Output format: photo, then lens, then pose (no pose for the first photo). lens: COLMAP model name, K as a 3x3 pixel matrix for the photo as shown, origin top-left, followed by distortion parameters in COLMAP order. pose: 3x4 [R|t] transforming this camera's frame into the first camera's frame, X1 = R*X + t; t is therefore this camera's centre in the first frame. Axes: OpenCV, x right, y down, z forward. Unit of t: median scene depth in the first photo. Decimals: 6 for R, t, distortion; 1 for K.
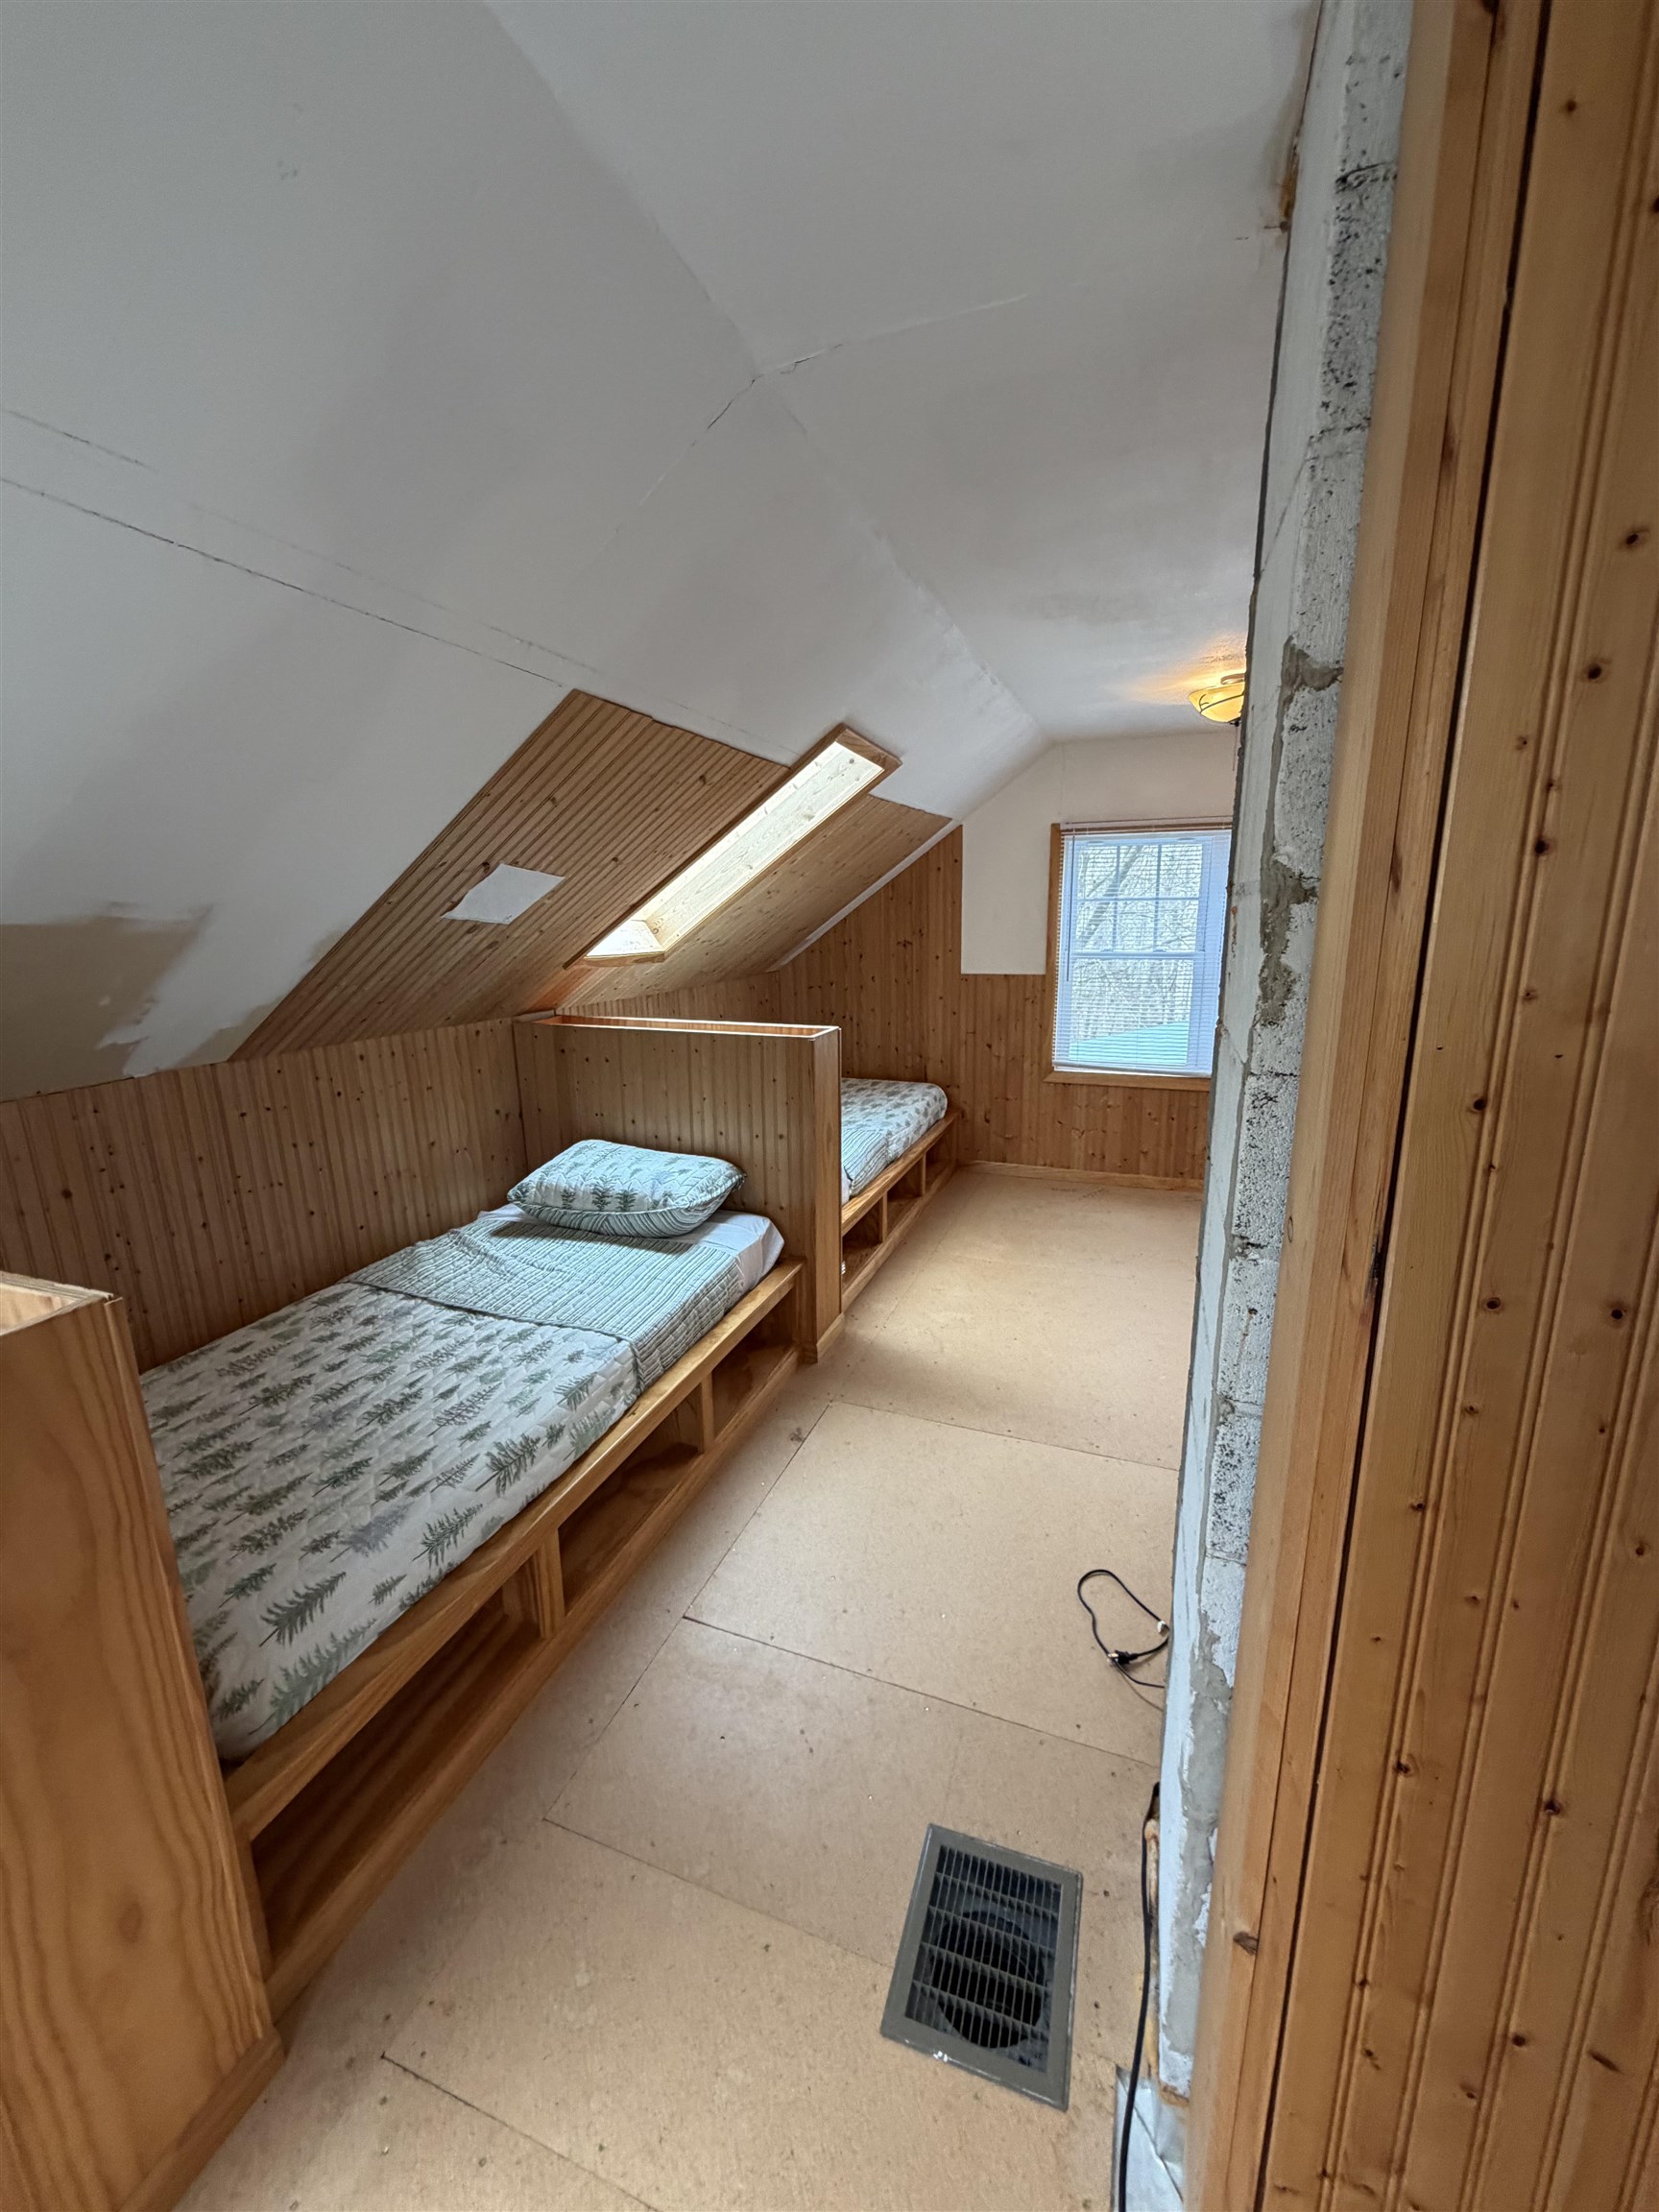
lens RADIAL K [[870.1, 0, 843.6], [0, 870.1, 1097.8], [0, 0, 1]] dist [-0.003068, 0.000709]
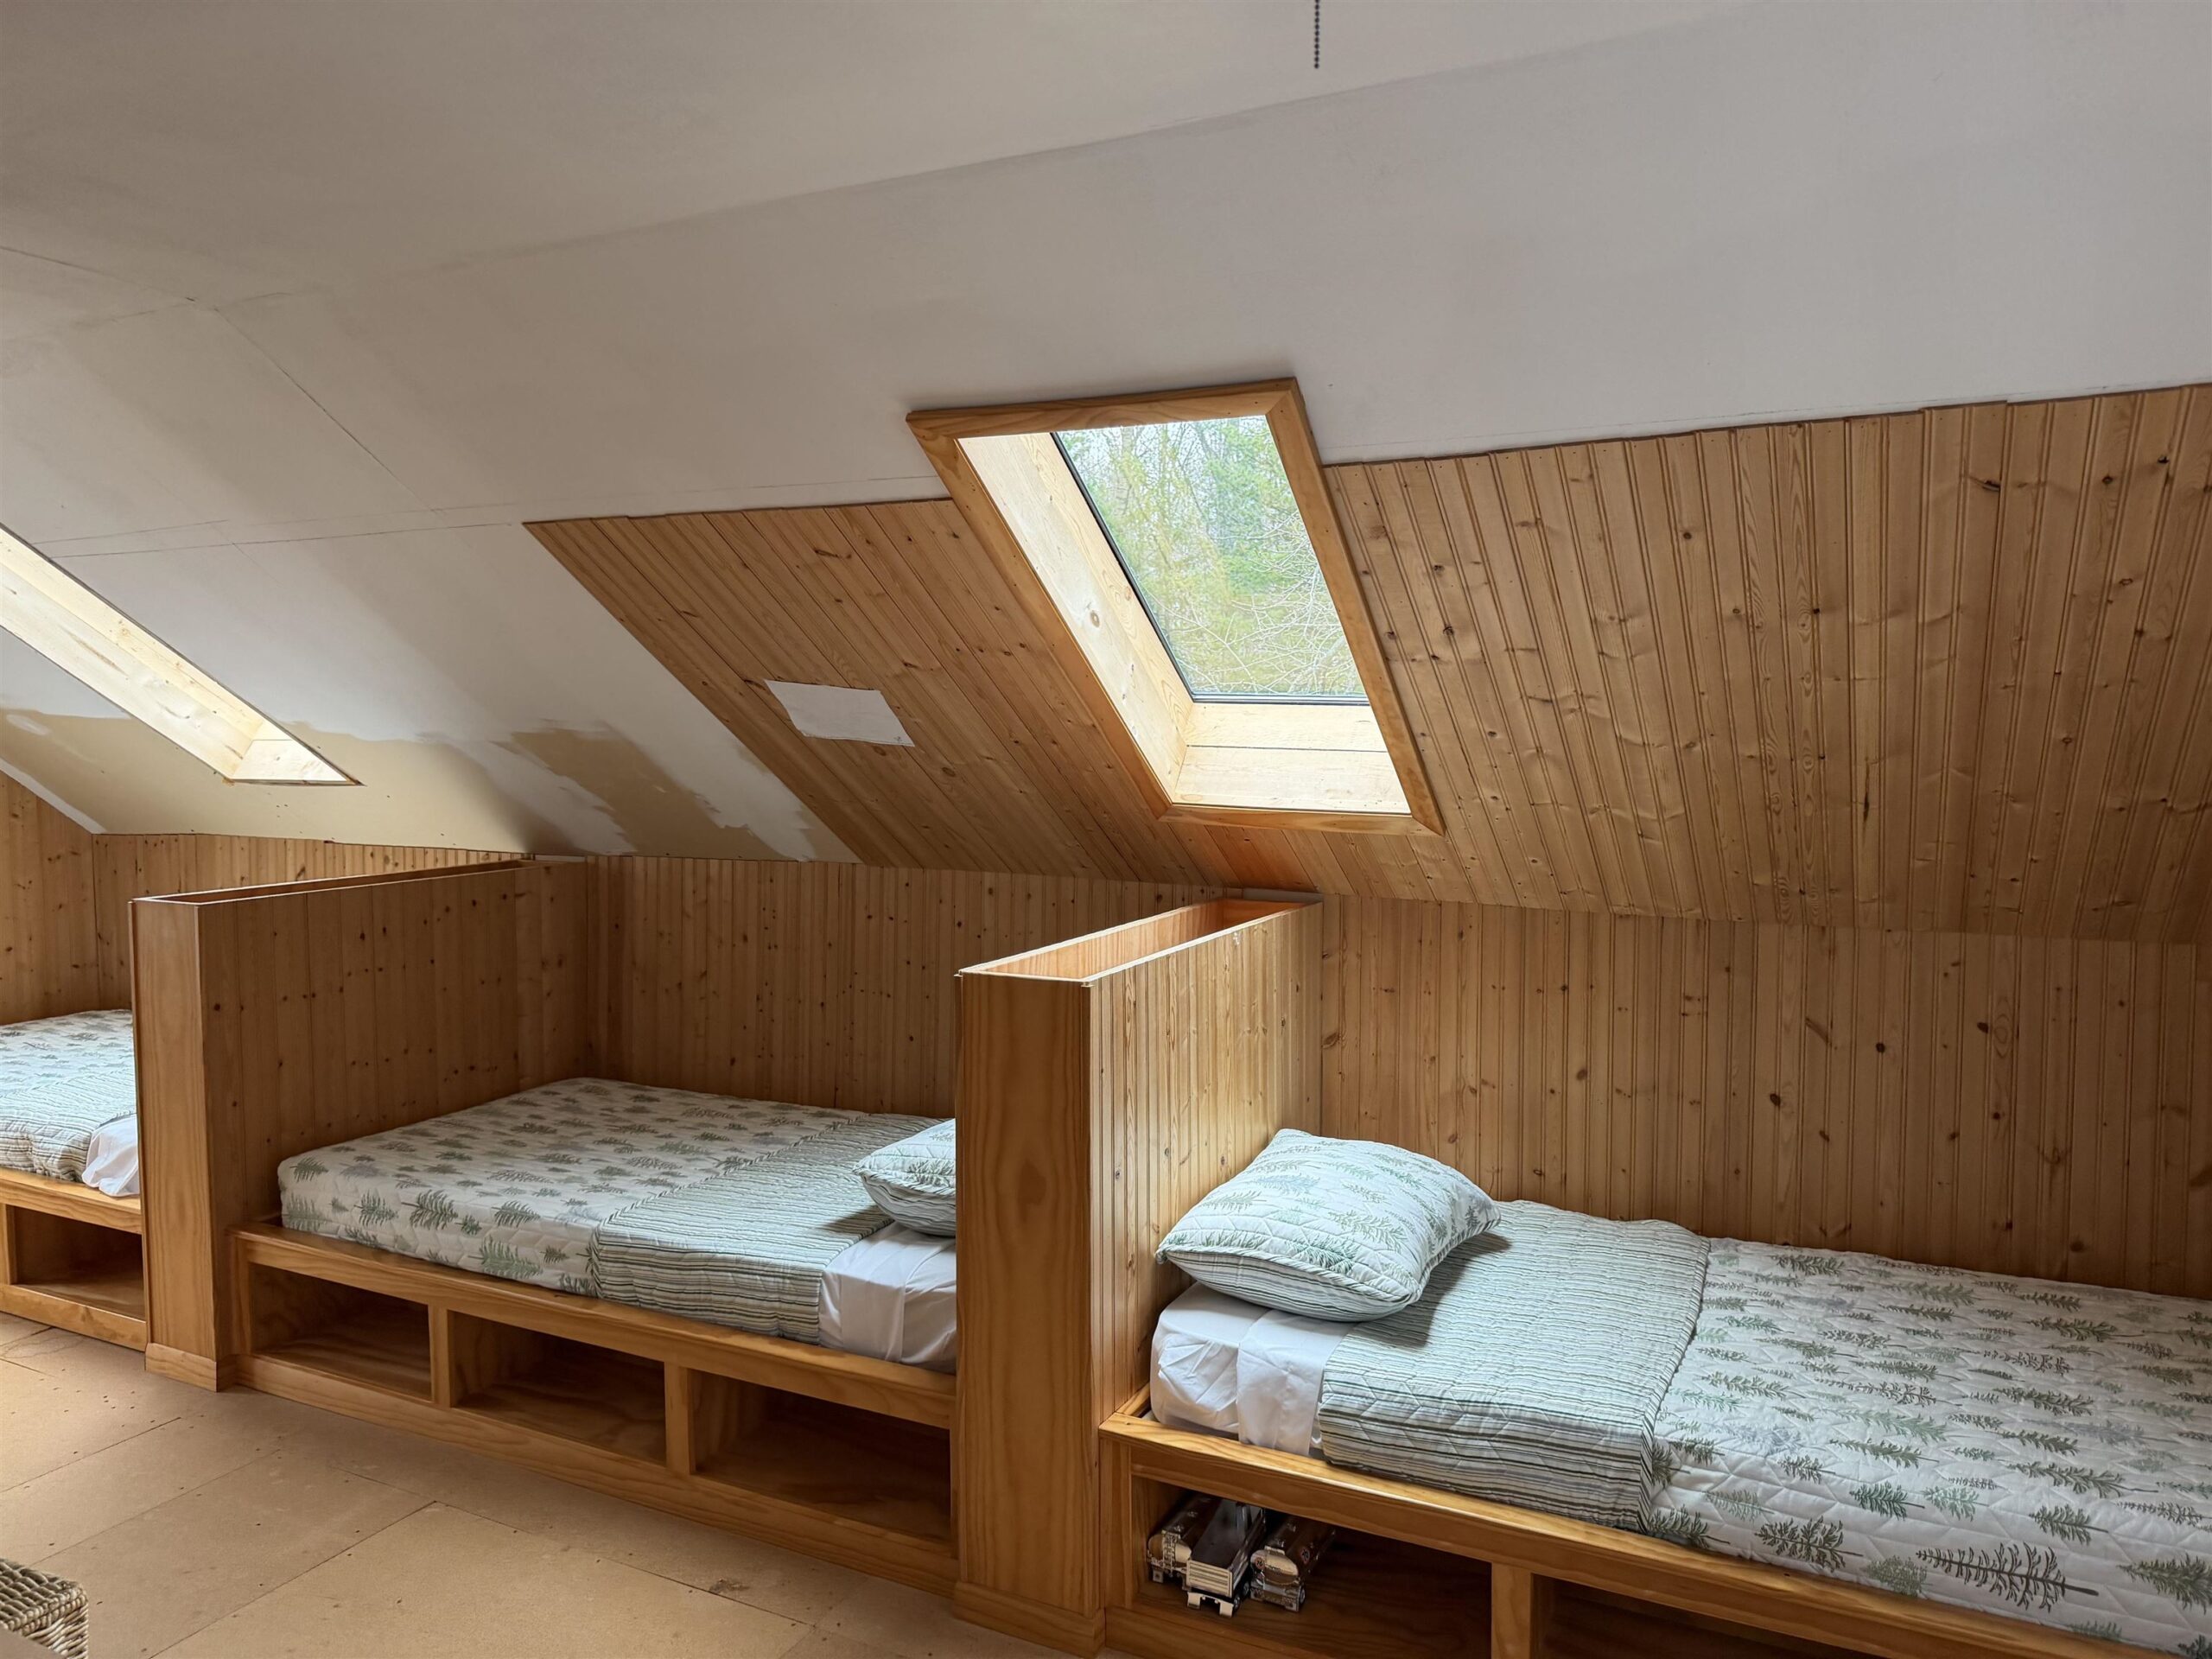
lens RADIAL K [[1553.0, 0, 1108.8], [0, 1553.0, 808.4], [0, 0, 1]] dist [0.047690, -0.058333]
pose [[-0.114891, 0.072369, -0.990738, 1.308480], [-0.209119, 0.973231, 0.095341, -0.407581], [0.971117, 0.218136, -0.096682, 1.706318]]
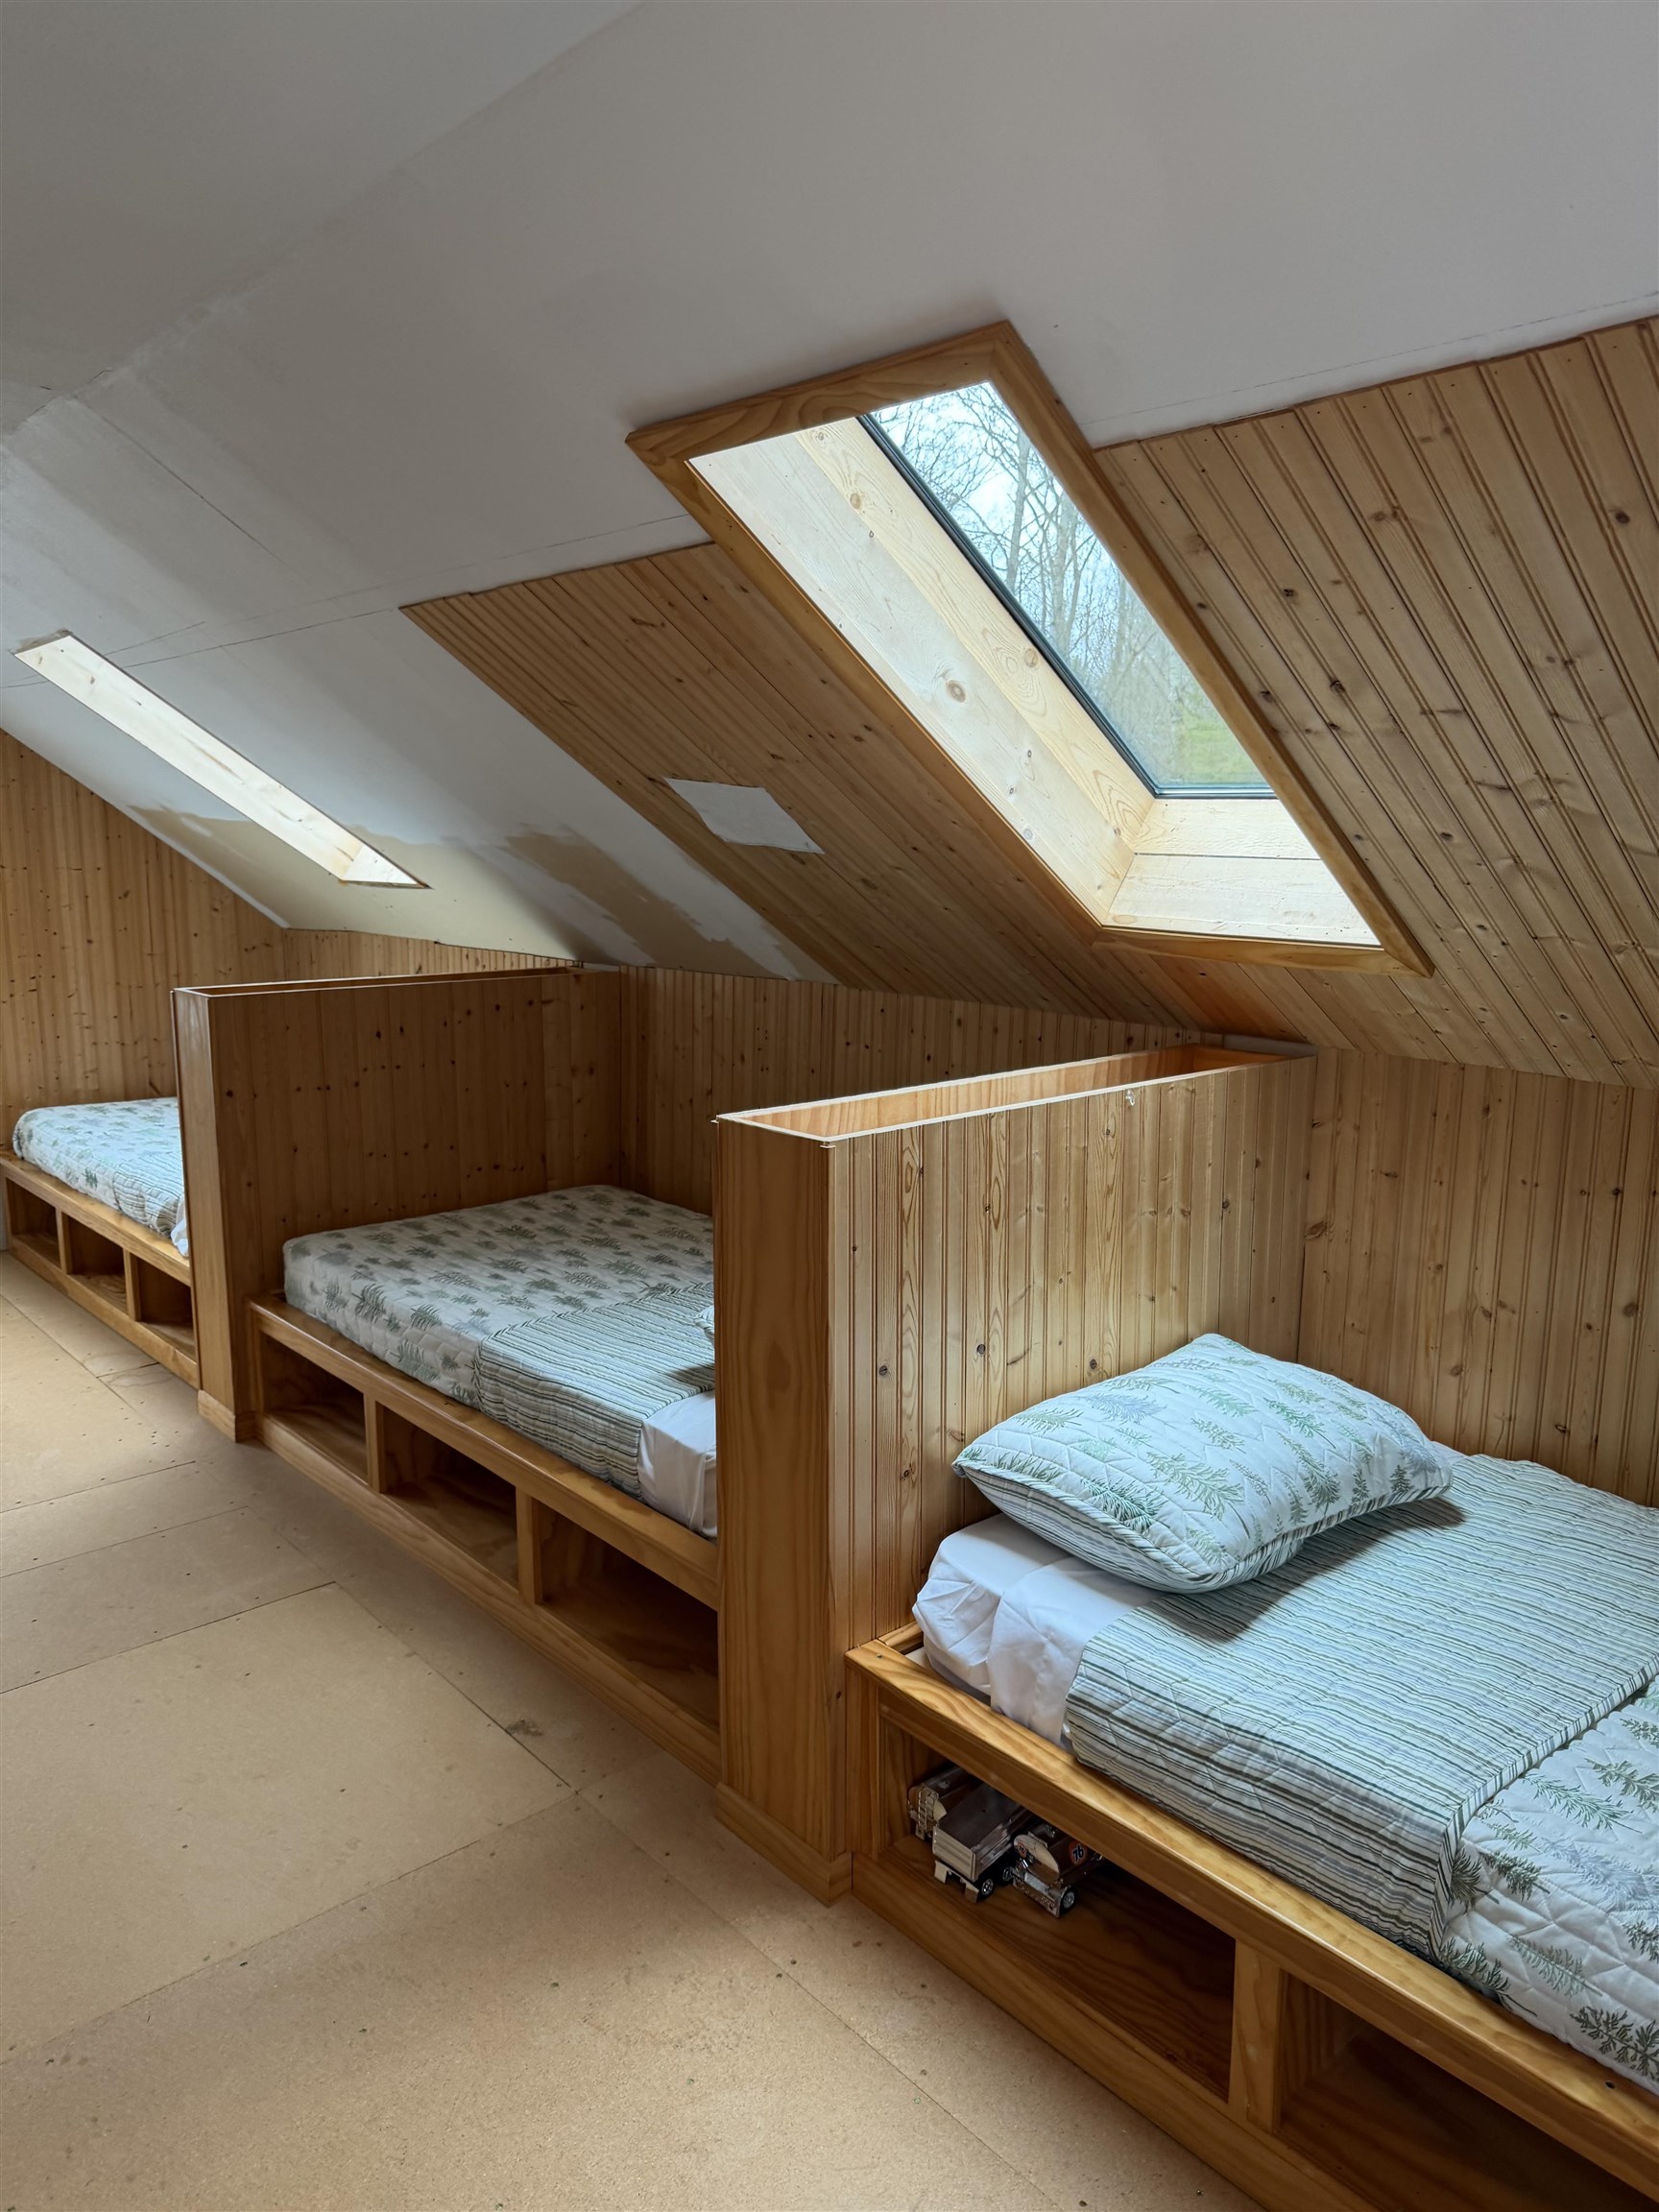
lens RADIAL K [[1553.0, 0, 834.8], [0, 1553.0, 1095.0], [0, 0, 1]] dist [0.047690, -0.058333]
pose [[-0.481497, 0.157567, -0.862168, 0.936807], [-0.184407, 0.943473, 0.275413, -0.464136], [0.856828, 0.291600, -0.425223, 2.055009]]
